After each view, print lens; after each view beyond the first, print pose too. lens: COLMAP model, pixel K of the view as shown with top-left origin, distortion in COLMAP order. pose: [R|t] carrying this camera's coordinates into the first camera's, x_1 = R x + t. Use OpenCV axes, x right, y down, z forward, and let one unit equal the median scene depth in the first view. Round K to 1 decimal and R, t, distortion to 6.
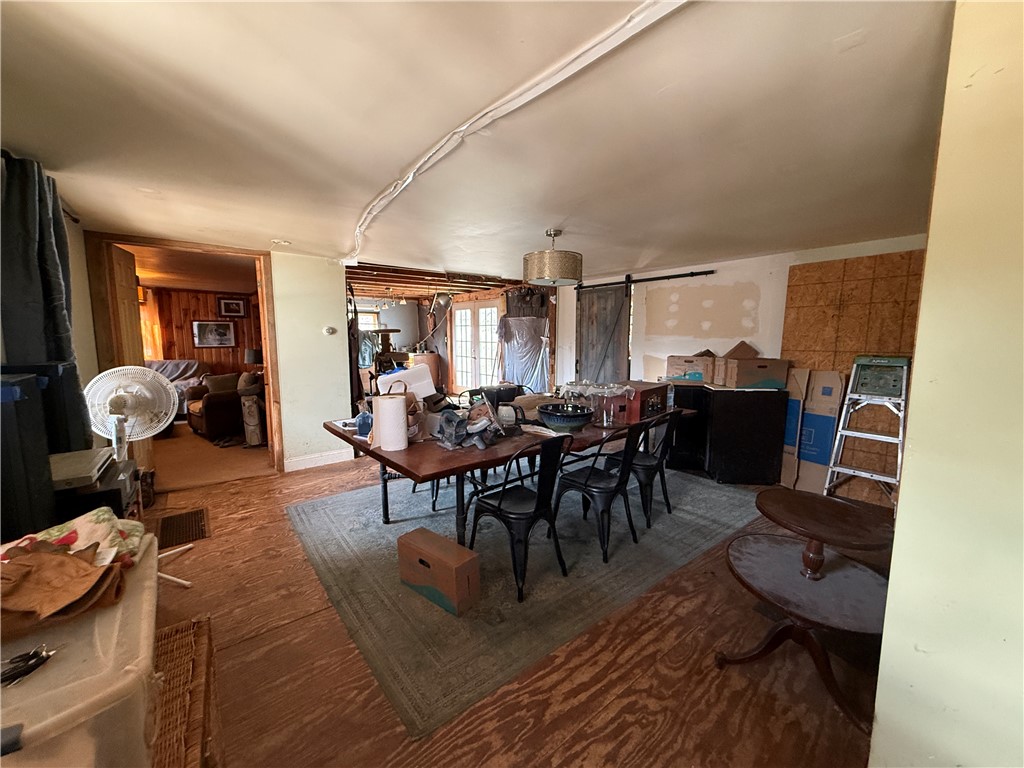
lens RADIAL K [[409.2, 0, 510.2], [0, 409.2, 384.5], [0, 0, 1]] dist [0.001387, 0.000017]
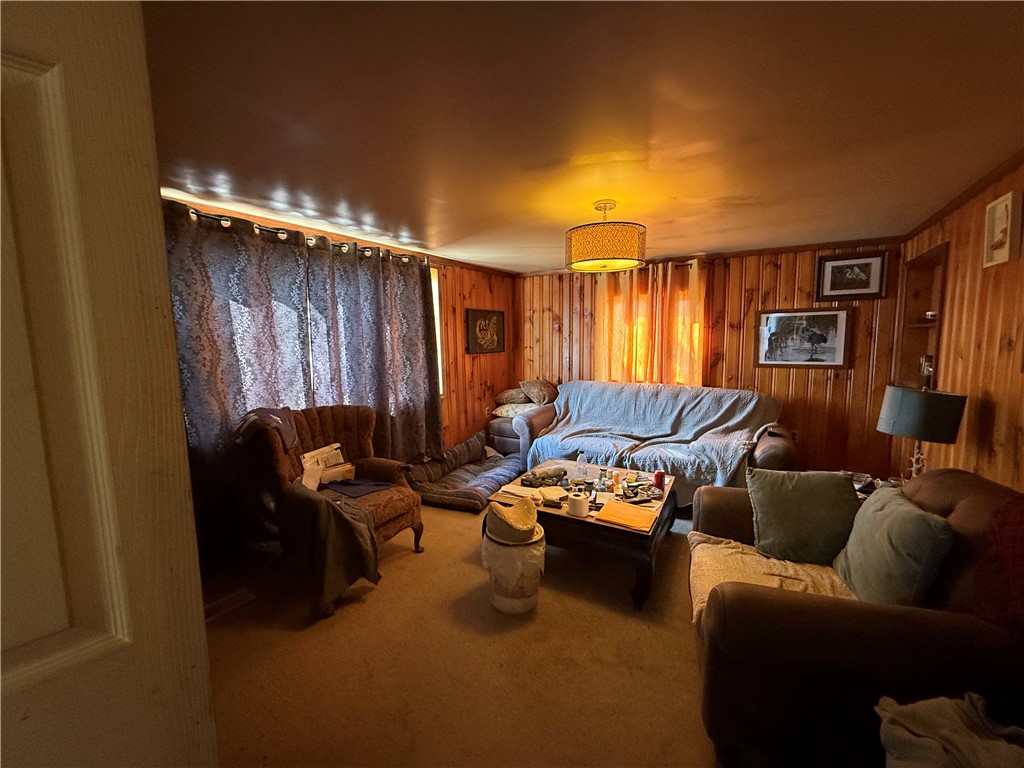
lens RADIAL K [[409.2, 0, 508.9], [0, 409.2, 382.1], [0, 0, 1]] dist [0.001387, 0.000017]
pose [[0.320290, 0.096227, -0.942420, -0.393733], [-0.098332, 0.992831, 0.067955, -0.074248], [0.942202, 0.070904, 0.327456, 0.551633]]
